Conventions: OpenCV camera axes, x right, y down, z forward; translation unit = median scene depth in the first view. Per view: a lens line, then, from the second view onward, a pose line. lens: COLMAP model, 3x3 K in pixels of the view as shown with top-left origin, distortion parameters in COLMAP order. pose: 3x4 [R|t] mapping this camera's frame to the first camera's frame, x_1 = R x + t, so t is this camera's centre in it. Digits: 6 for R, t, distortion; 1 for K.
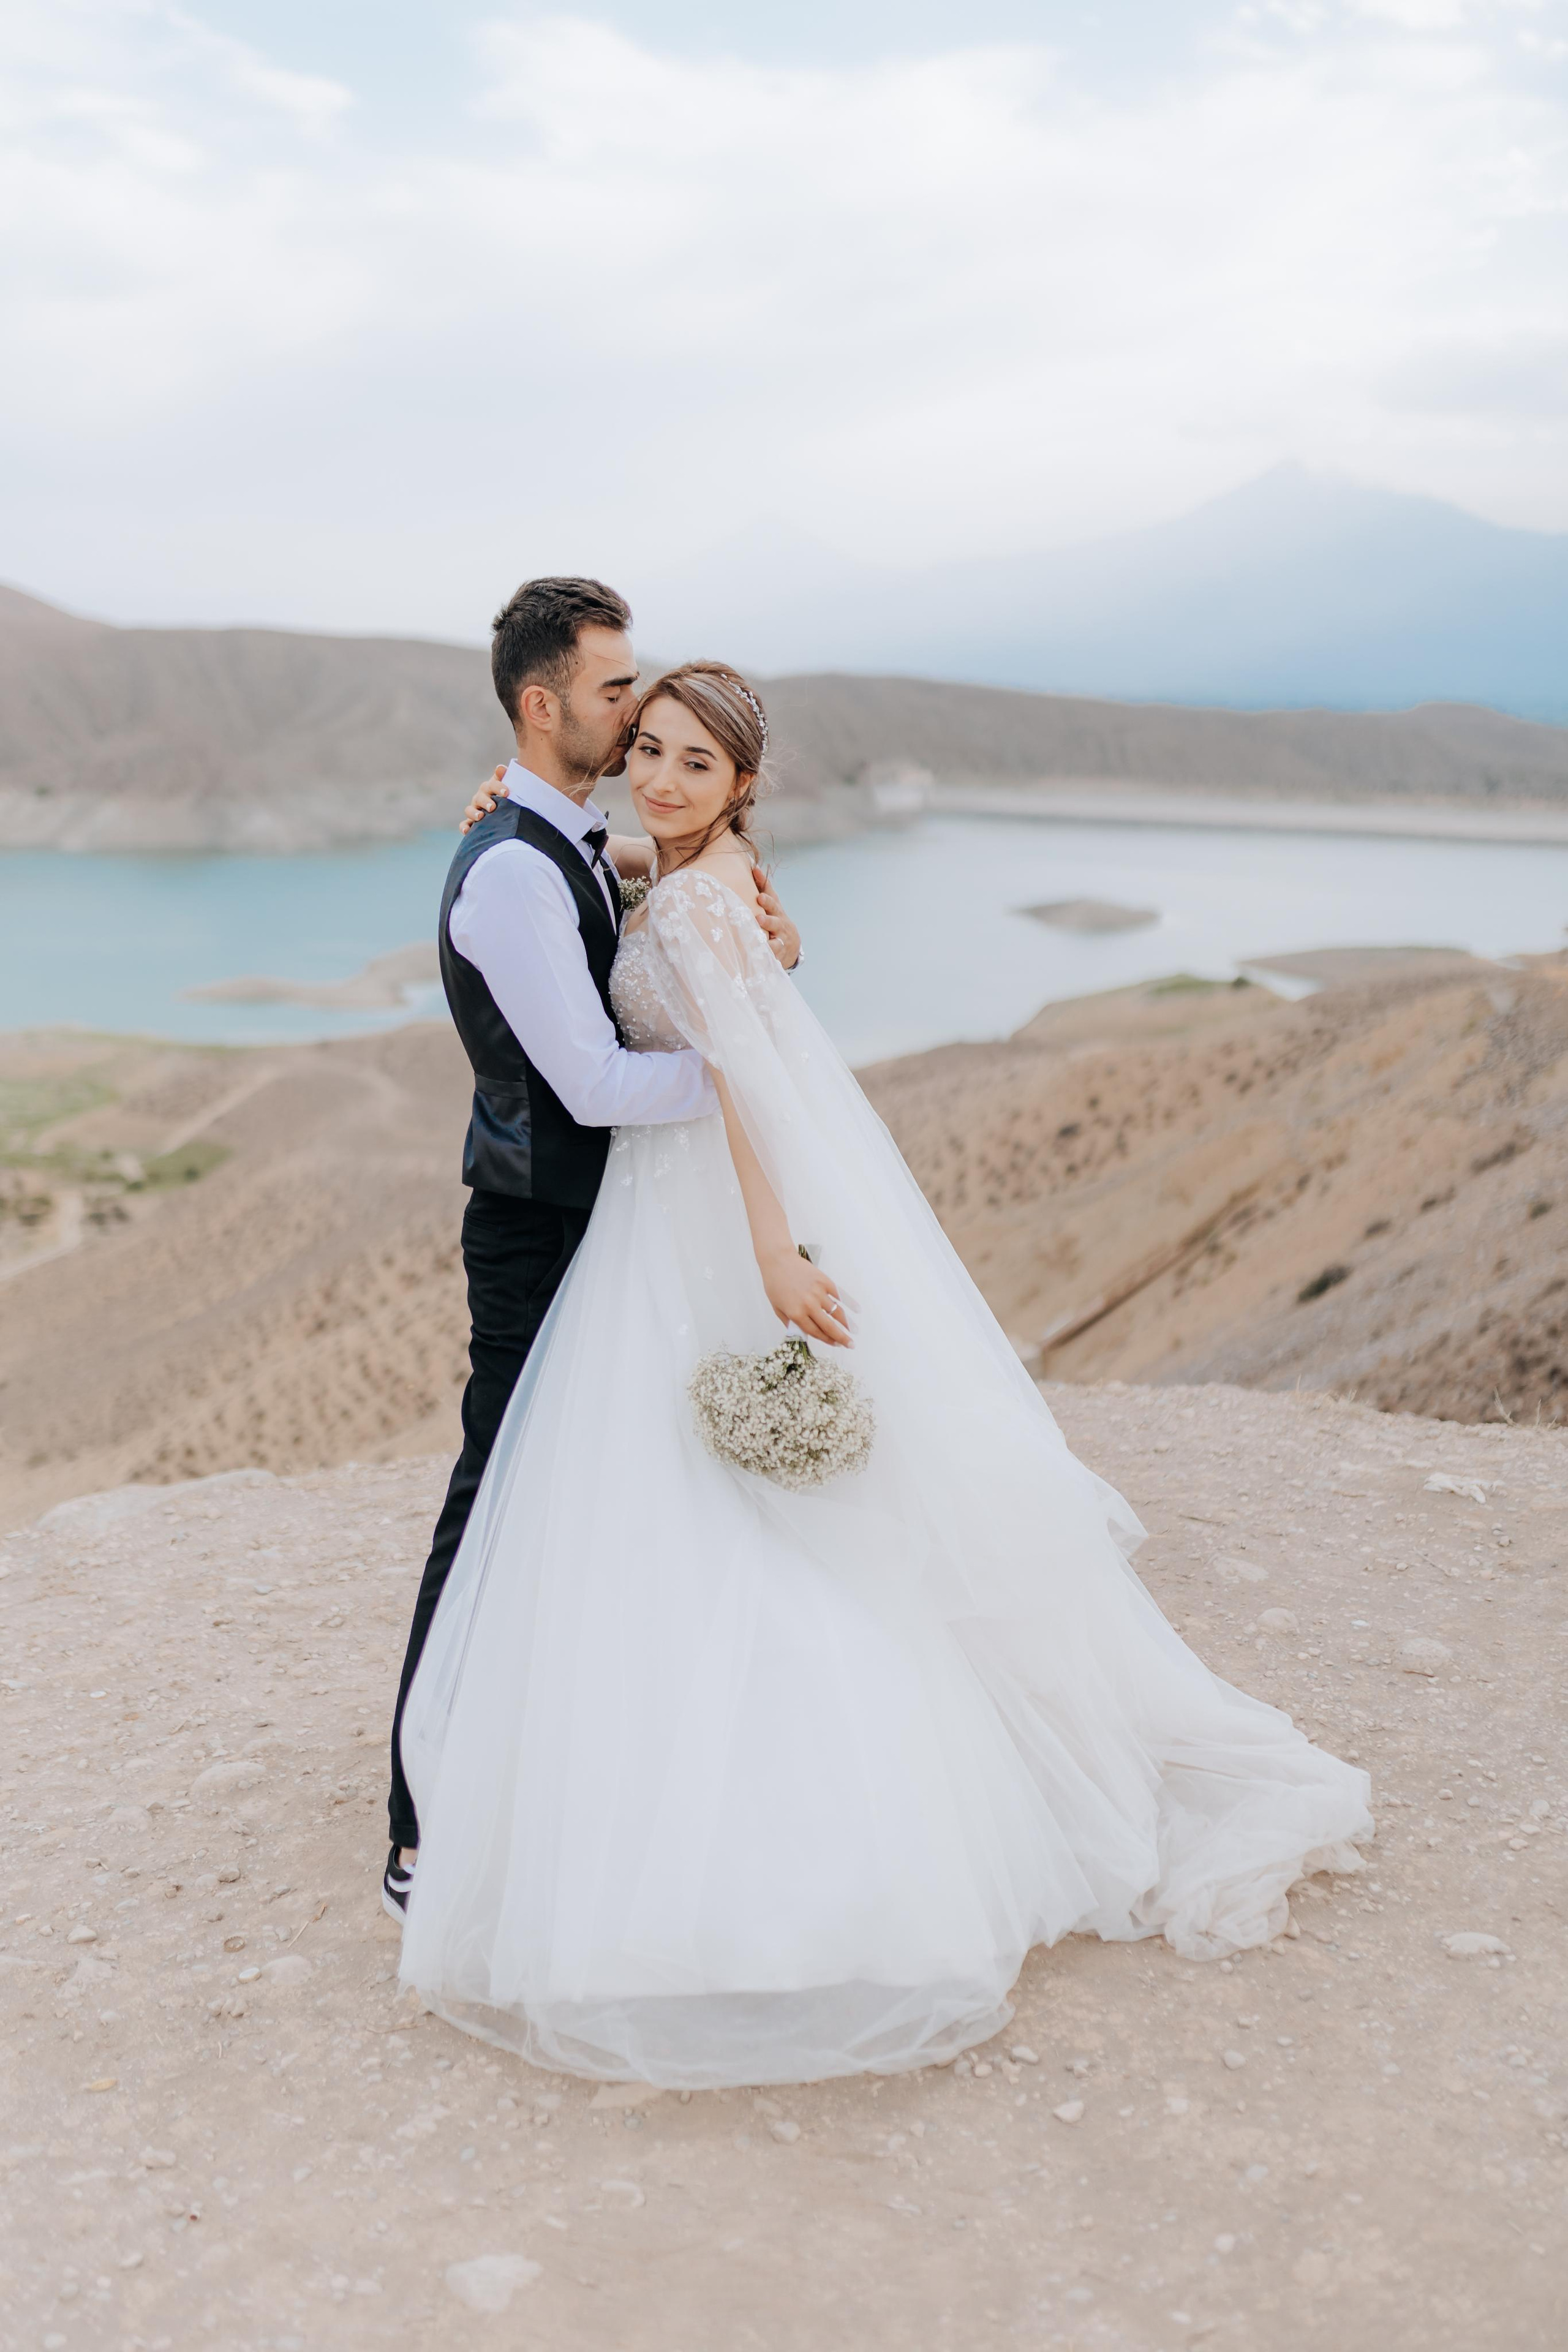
lens RADIAL K [[2304.4, 0, 784.0], [0, 2304.4, 1176.0], [0, 0, 1]] dist [0.012398, 0.013851]
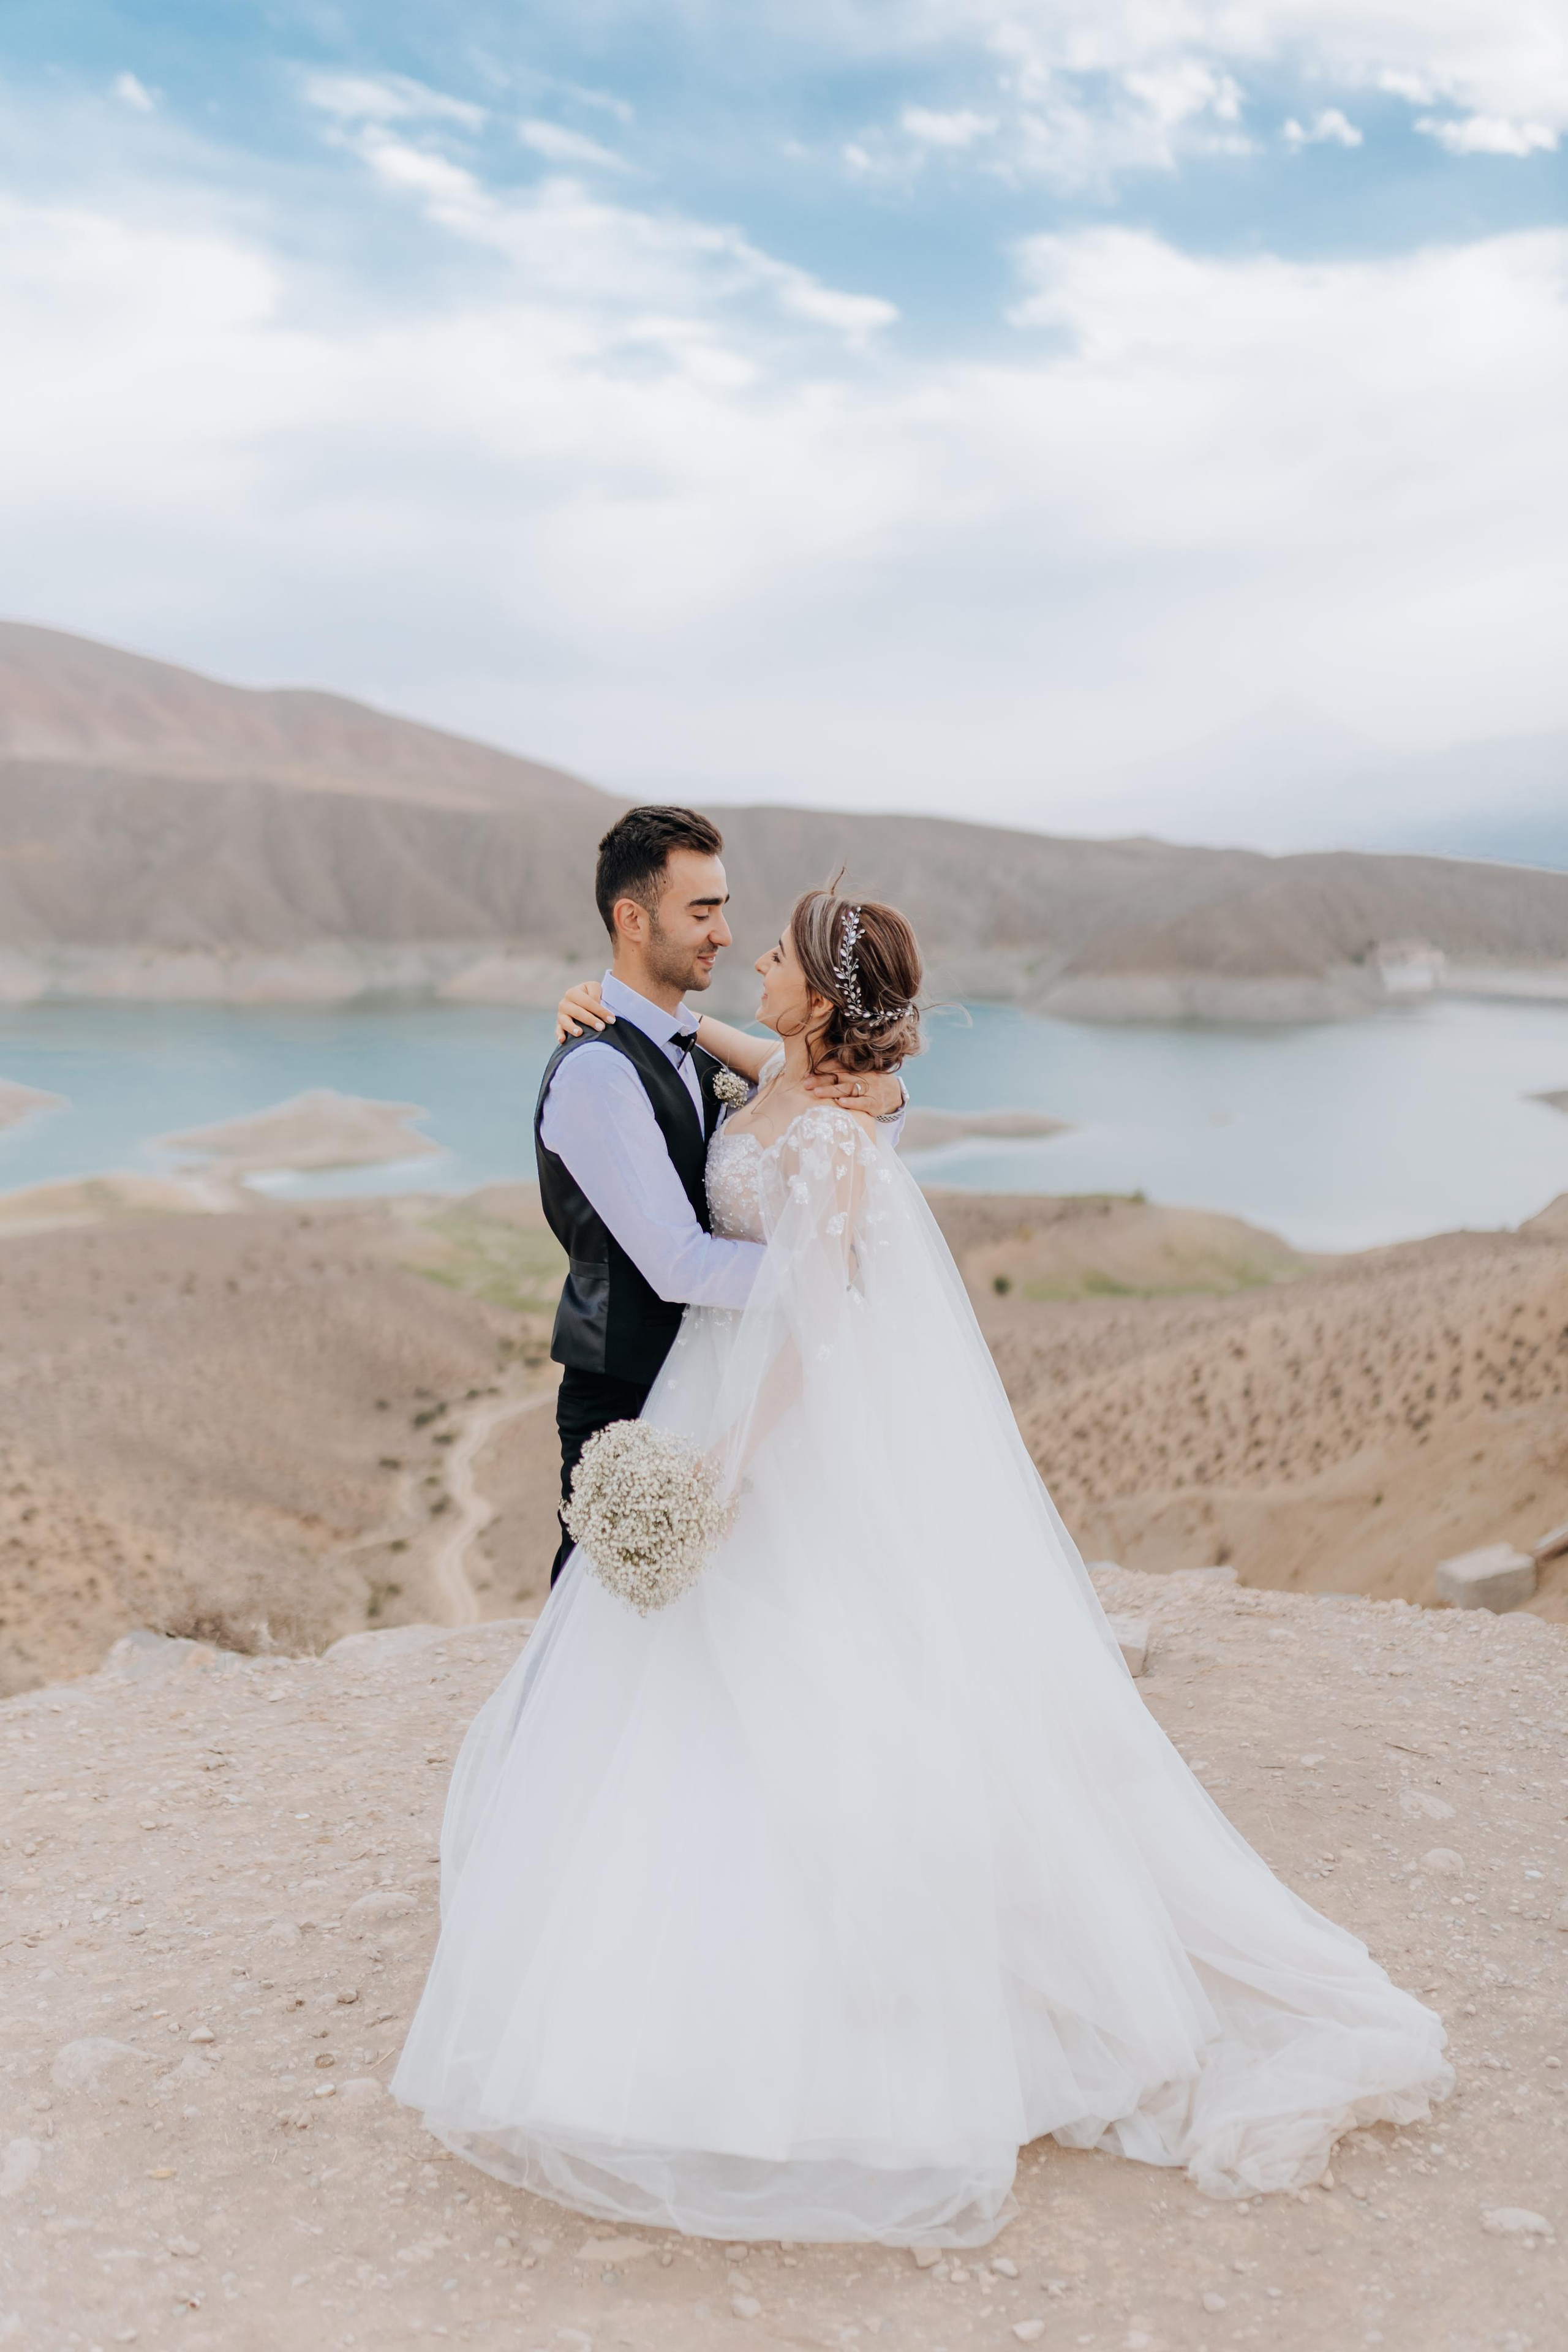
lens RADIAL K [[2304.4, 0, 784.0], [0, 2304.4, 1176.0], [0, 0, 1]] dist [0.012398, 0.013851]
pose [[0.973224, 0.036781, -0.226899, 0.193888], [-0.053133, 0.996378, -0.066384, -0.018939], [0.223636, 0.076662, 0.971653, -0.033209]]
